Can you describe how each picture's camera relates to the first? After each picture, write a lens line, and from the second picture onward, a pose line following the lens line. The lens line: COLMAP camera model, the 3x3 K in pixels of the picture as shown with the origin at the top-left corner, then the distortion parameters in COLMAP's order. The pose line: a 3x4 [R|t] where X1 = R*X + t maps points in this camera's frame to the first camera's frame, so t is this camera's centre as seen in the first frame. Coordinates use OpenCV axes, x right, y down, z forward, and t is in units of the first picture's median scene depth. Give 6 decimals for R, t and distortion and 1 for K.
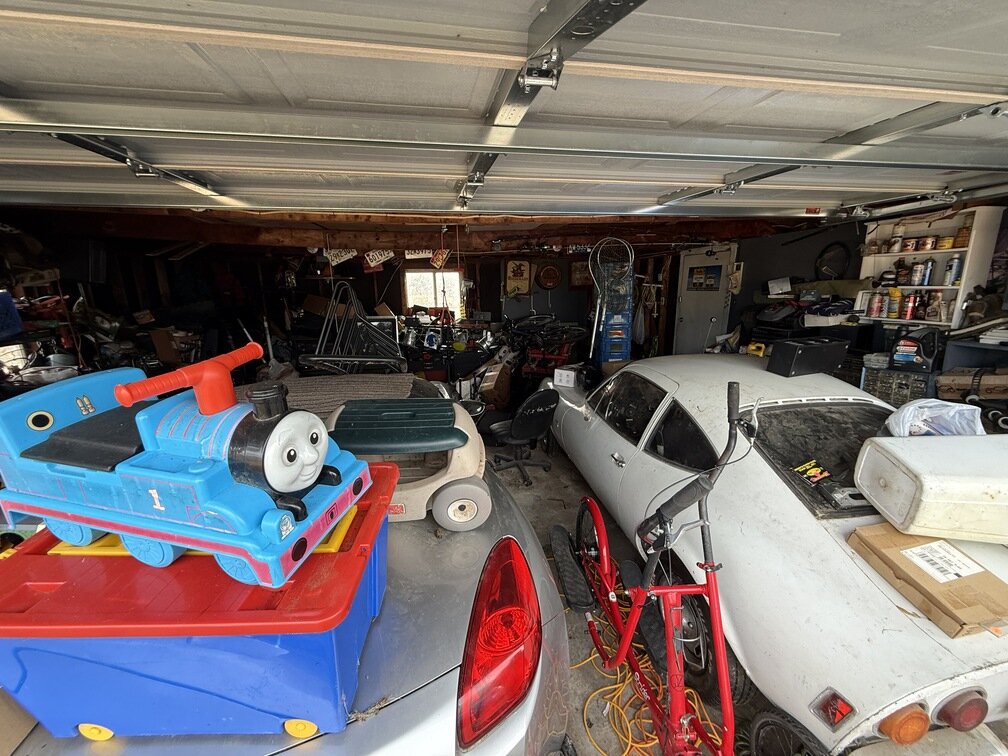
lens RADIAL K [[408.0, 0, 504.9], [0, 408.0, 378.9], [0, 0, 1]] dist [-0.000425, -0.000512]
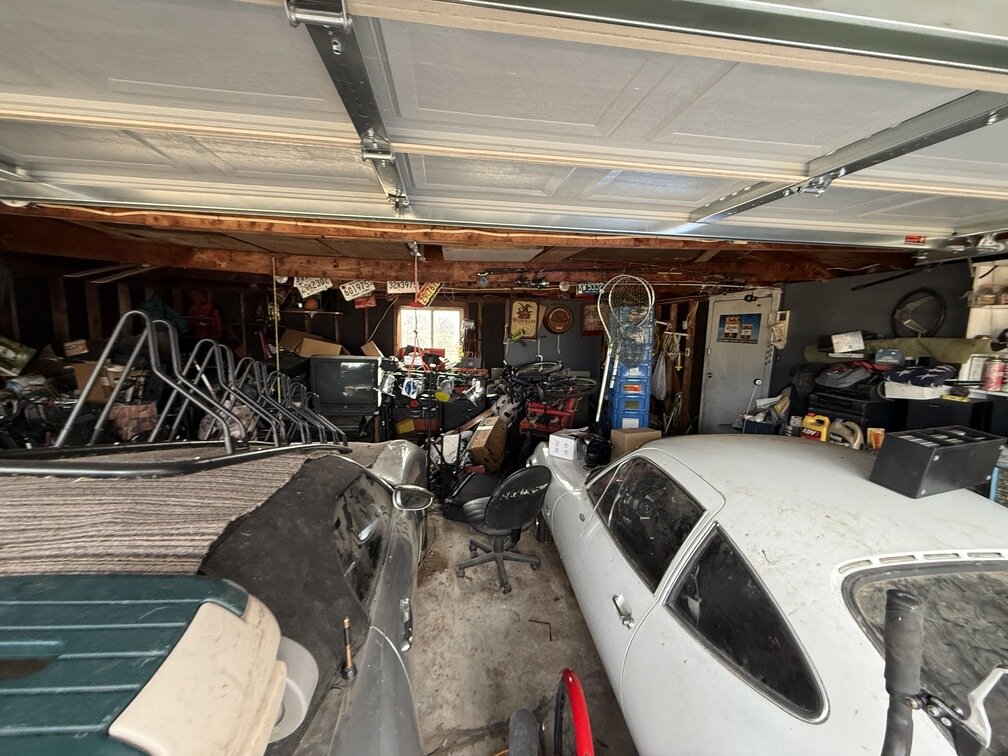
lens RADIAL K [[408.0, 0, 503.8], [0, 408.0, 378.1], [0, 0, 1]] dist [-0.000425, -0.000512]
pose [[0.997828, 0.044358, -0.048695, 0.066673], [-0.048987, 0.993939, -0.098412, -0.050699], [0.044034, 0.100584, 0.993954, 0.204599]]
